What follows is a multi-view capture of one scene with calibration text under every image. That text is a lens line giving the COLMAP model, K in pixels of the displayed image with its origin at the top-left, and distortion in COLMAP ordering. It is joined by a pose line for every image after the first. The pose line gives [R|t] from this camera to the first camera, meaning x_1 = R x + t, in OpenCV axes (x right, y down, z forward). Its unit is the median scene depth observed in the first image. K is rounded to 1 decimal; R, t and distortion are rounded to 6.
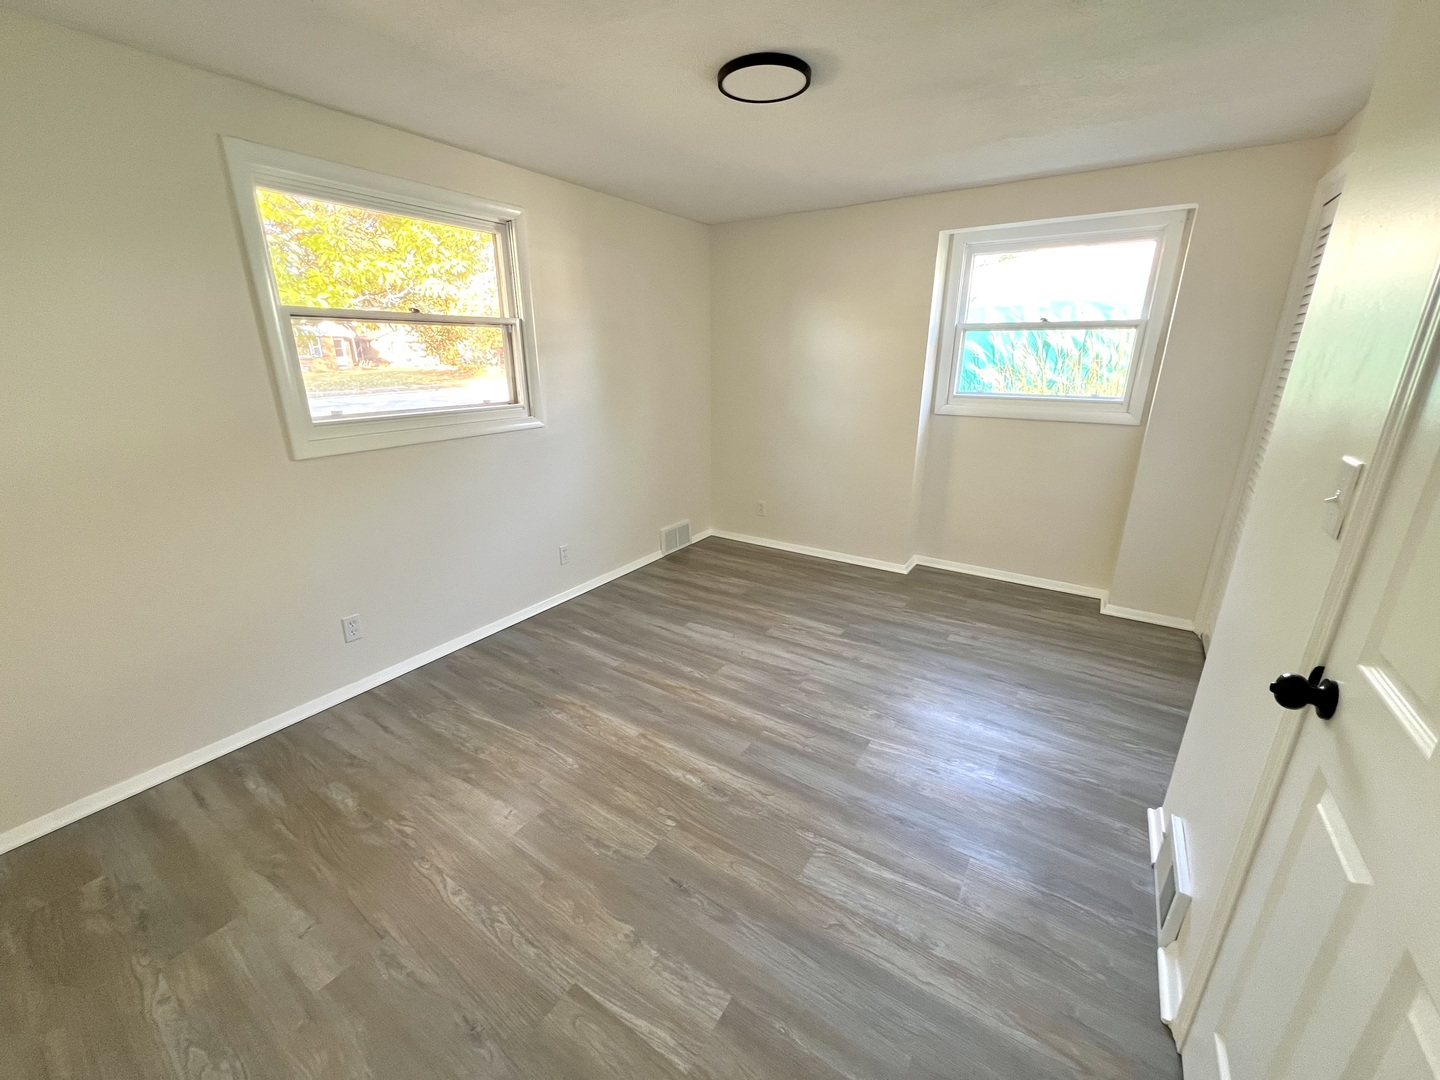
lens RADIAL K [[572.3, 0, 723.4], [0, 572.3, 536.1], [0, 0, 1]] dist [0.001414, 0.000382]
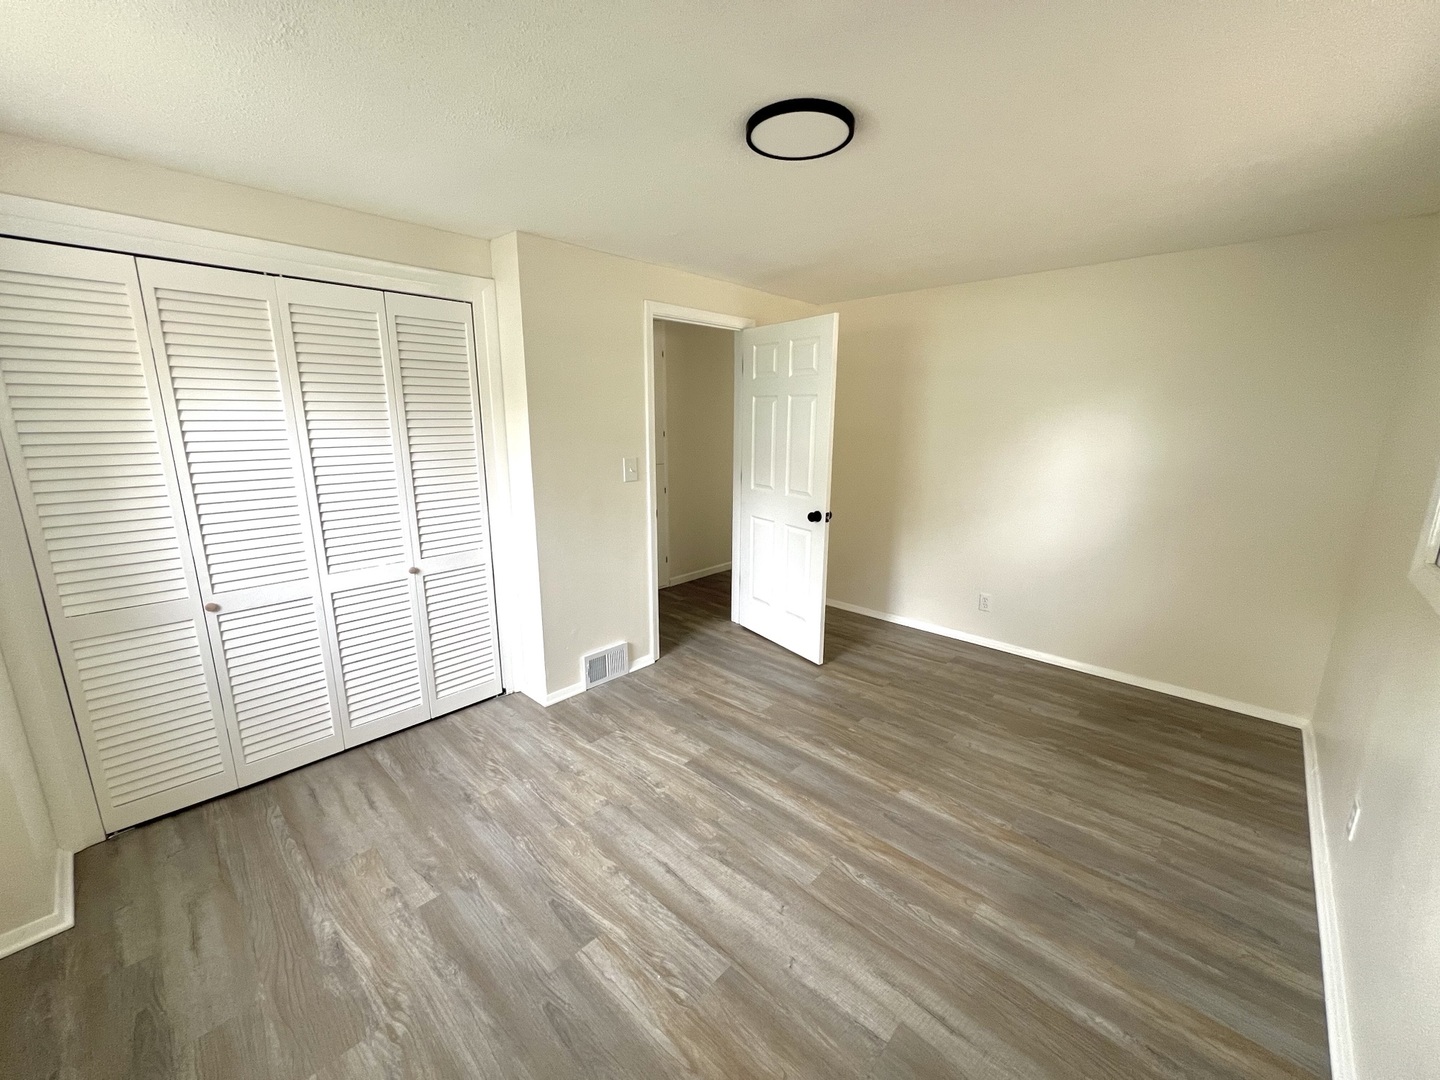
lens RADIAL K [[579.6, 0, 721.6], [0, 579.6, 541.0], [0, 0, 1]] dist [0.002066, -0.001193]
pose [[-0.985534, -0.036196, 0.165566, 0.009004], [0.052127, 0.864829, 0.499353, -0.528654], [-0.161260, 0.500760, -0.850432, 1.561862]]
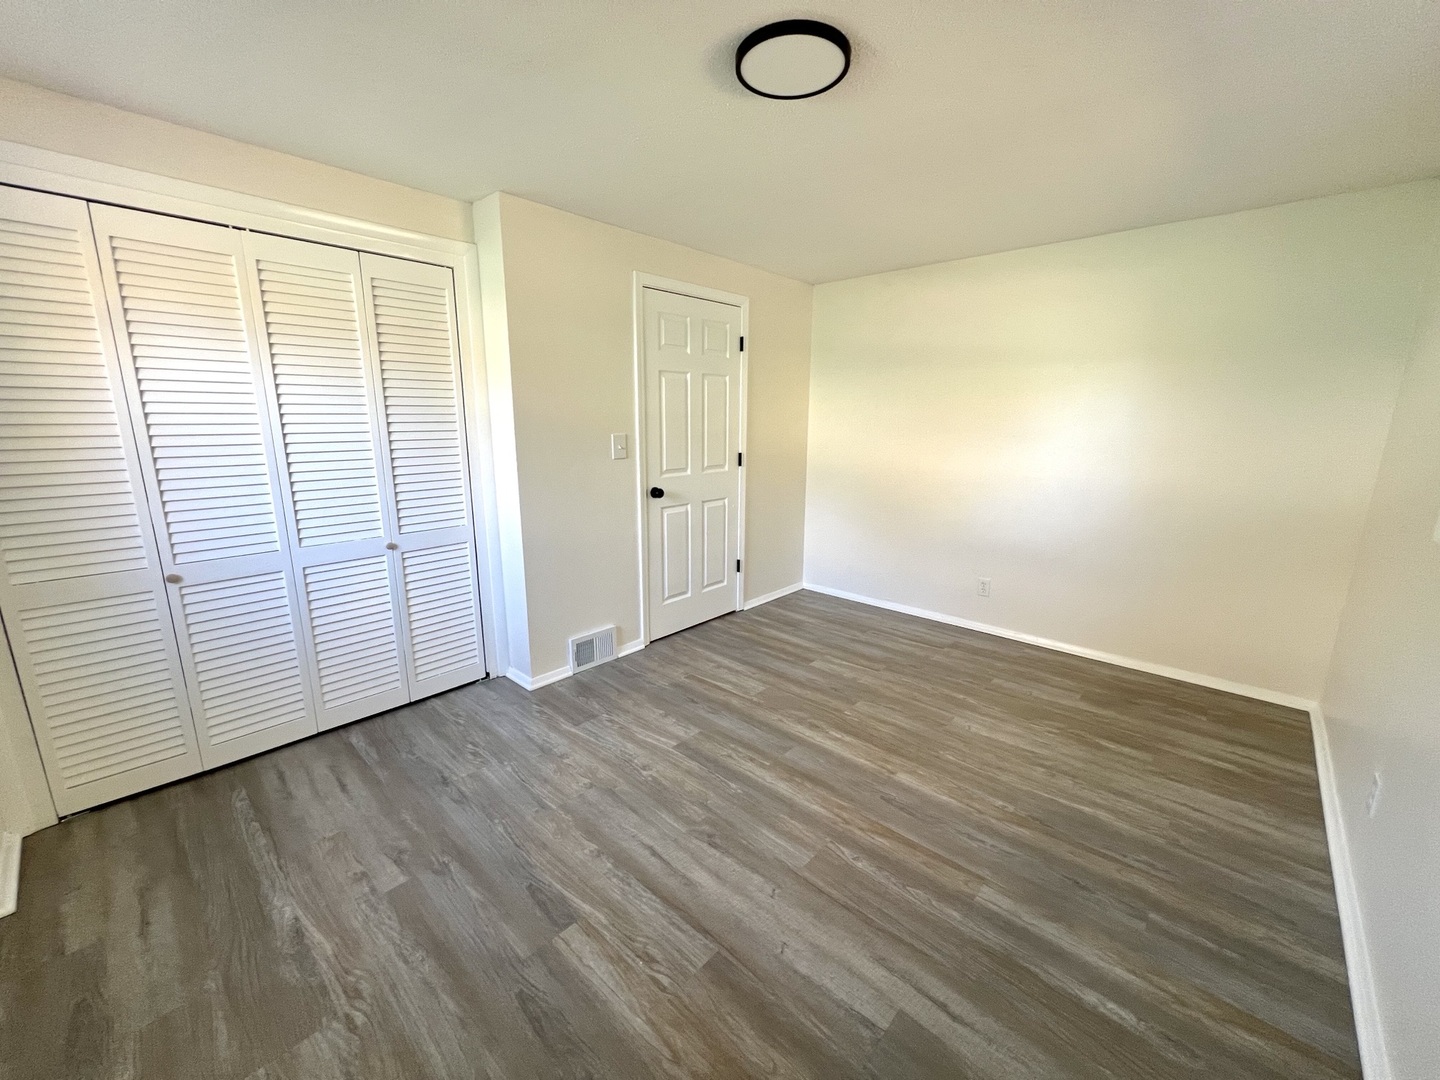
lens RADIAL K [[579.6, 0, 721.4], [0, 579.6, 540.2], [0, 0, 1]] dist [0.002066, -0.001193]
pose [[-0.986611, -0.036674, 0.158912, 0.004825], [0.047866, 0.866361, 0.497119, -0.468252], [-0.155907, 0.498070, -0.853006, 1.549942]]
